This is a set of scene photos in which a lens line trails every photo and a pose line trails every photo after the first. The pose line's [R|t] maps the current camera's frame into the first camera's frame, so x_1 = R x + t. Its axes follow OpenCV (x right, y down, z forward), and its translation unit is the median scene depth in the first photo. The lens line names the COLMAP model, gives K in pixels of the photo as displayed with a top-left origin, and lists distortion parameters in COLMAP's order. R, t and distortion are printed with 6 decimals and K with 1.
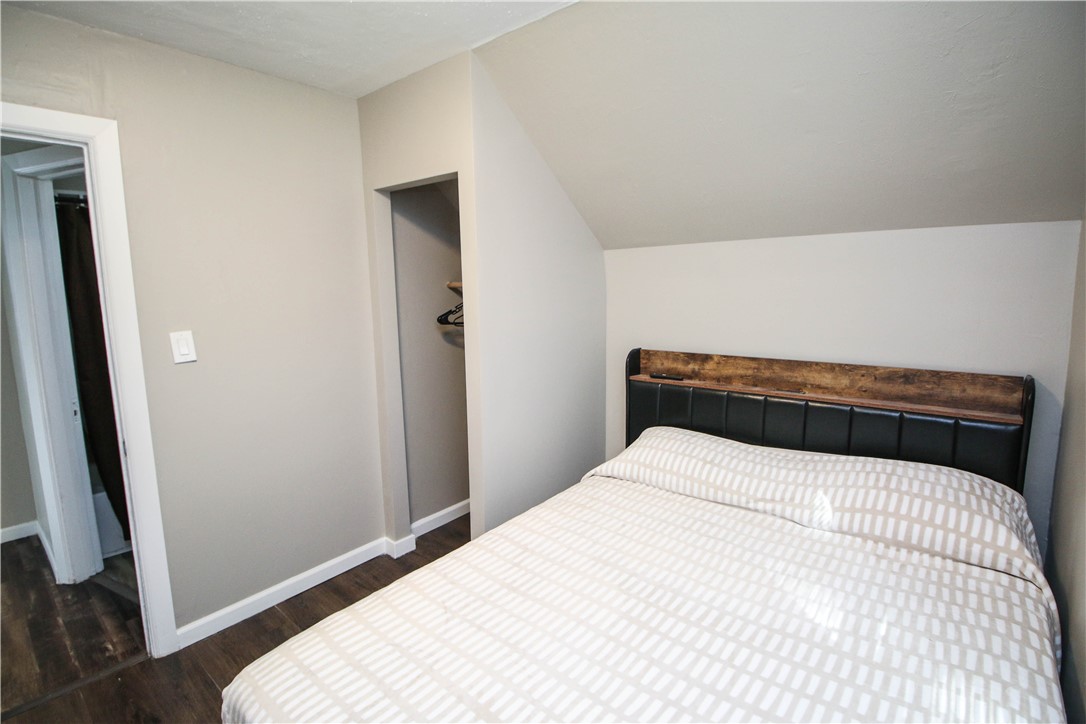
lens RADIAL K [[517.0, 0, 542.5], [0, 517.0, 355.2], [0, 0, 1]] dist [0.000859, -0.013298]
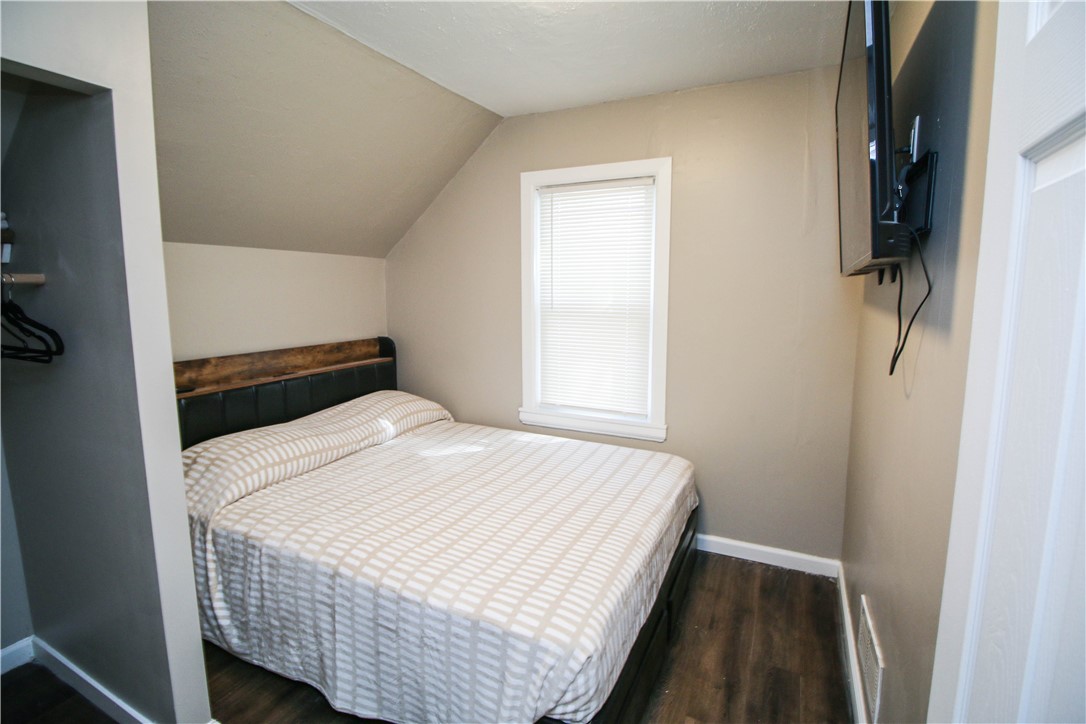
lens RADIAL K [[517.0, 0, 542.5], [0, 517.0, 355.2], [0, 0, 1]] dist [0.000859, -0.013298]
pose [[-0.245788, -0.110797, 0.962971, -0.911932], [0.128490, 0.980955, 0.145662, -0.080655], [-0.960770, 0.159534, -0.226871, 0.710611]]
